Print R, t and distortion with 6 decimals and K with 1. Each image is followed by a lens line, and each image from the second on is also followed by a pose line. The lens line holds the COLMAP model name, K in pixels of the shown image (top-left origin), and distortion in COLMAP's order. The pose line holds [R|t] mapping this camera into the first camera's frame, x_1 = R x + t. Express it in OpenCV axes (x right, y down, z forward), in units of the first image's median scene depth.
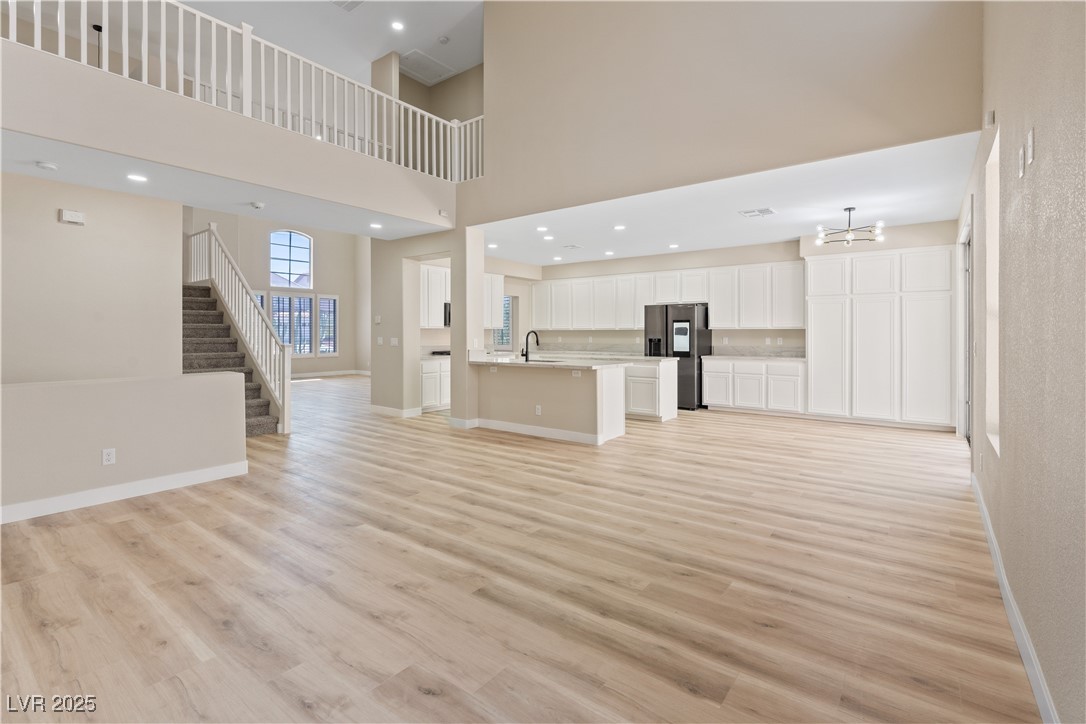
lens RADIAL K [[494.2, 0, 549.8], [0, 494.2, 333.4], [0, 0, 1]] dist [-0.010228, 0.002520]
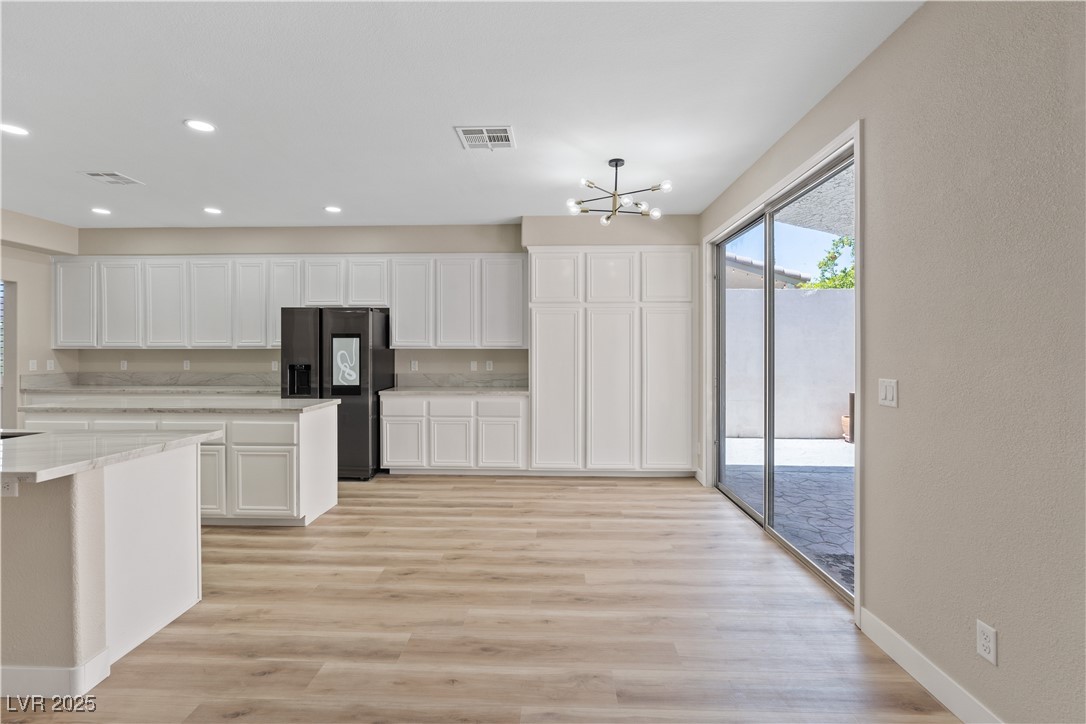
lens RADIAL K [[494.2, 0, 532.0], [0, 494.2, 348.9], [0, 0, 1]] dist [-0.010228, 0.002520]
pose [[0.822467, 0.001546, 0.568811, 0.119024], [-0.000420, 0.999998, -0.002110, -0.007935], [-0.568812, 0.001496, 0.822466, 0.404806]]
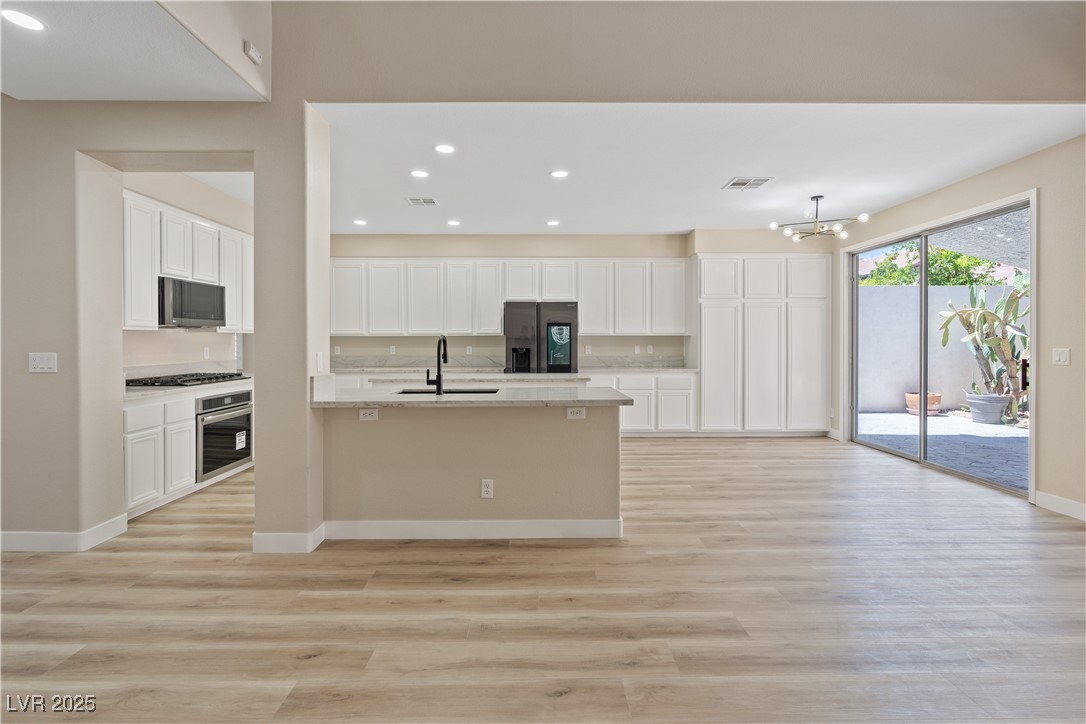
lens RADIAL K [[494.2, 0, 540.8], [0, 494.2, 347.6], [0, 0, 1]] dist [-0.010228, 0.002520]
pose [[0.798659, -0.007375, 0.601739, -0.230052], [0.001054, 0.999941, 0.010856, 0.002313], [-0.601783, -0.008036, 0.798619, 0.447819]]
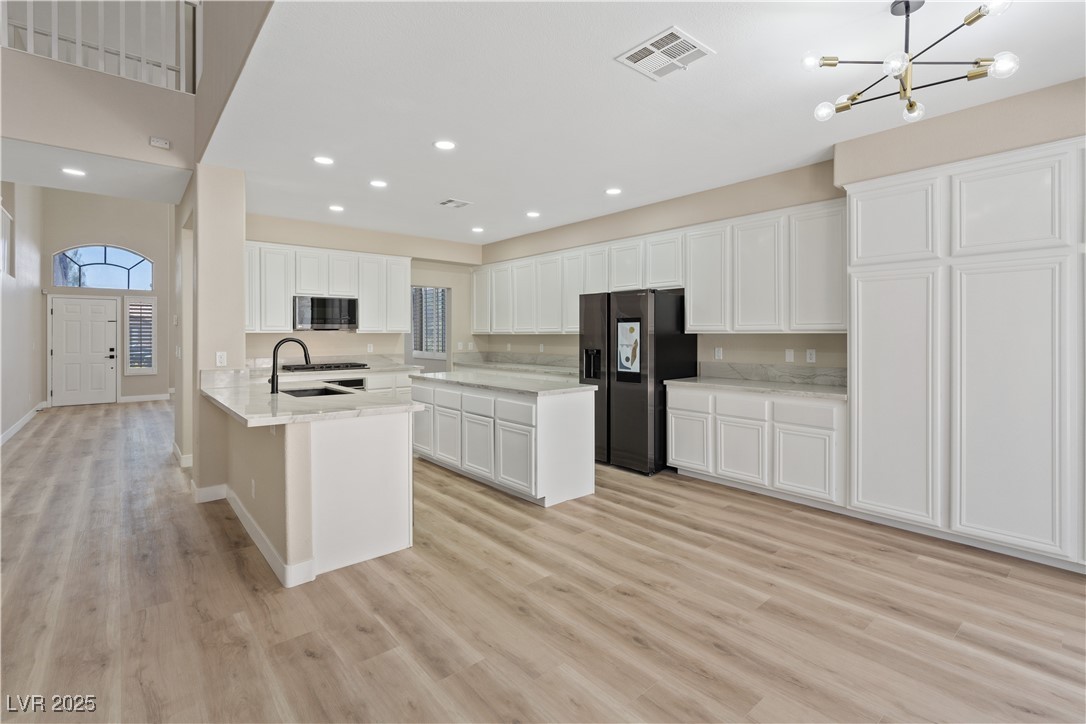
lens RADIAL K [[494.2, 0, 544.4], [0, 494.2, 335.2], [0, 0, 1]] dist [-0.010228, 0.002520]
pose [[0.976077, 0.000226, -0.217425, 0.321909], [-0.000165, 1.000000, 0.000299, -0.007744], [0.217426, -0.000256, 0.976077, 0.445355]]
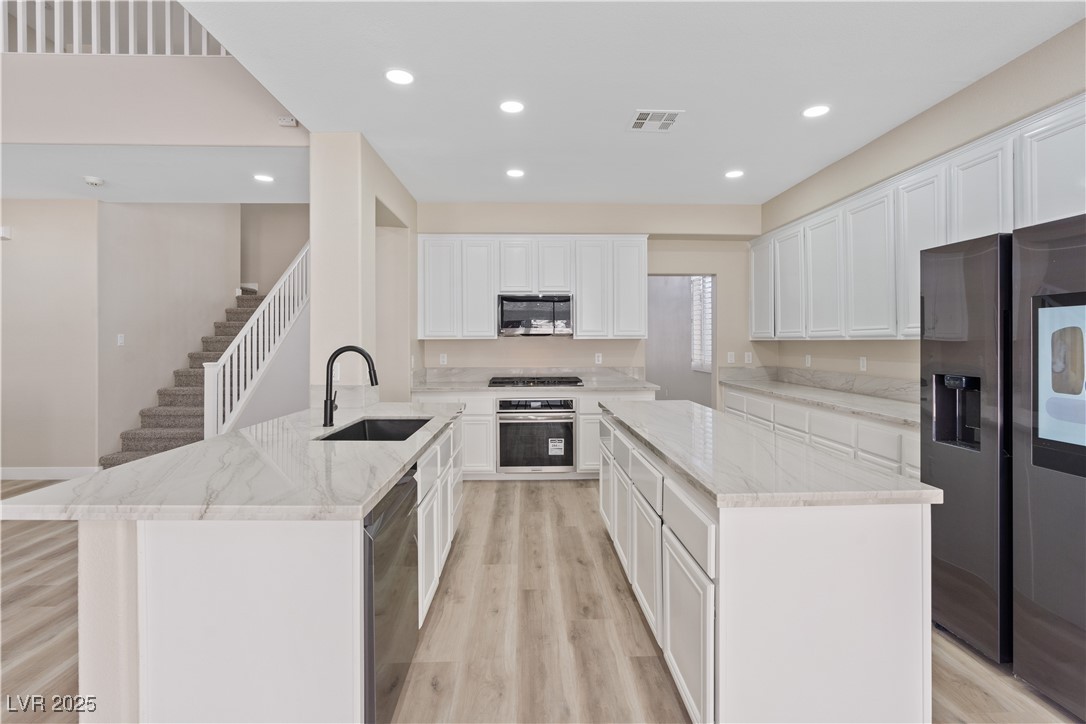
lens RADIAL K [[494.2, 0, 542.2], [0, 494.2, 340.4], [0, 0, 1]] dist [-0.010228, 0.002520]
pose [[0.624749, -0.001777, -0.780823, 0.310969], [0.000280, 0.999998, -0.002052, -0.007878], [0.780825, 0.001063, 0.624748, 0.760714]]
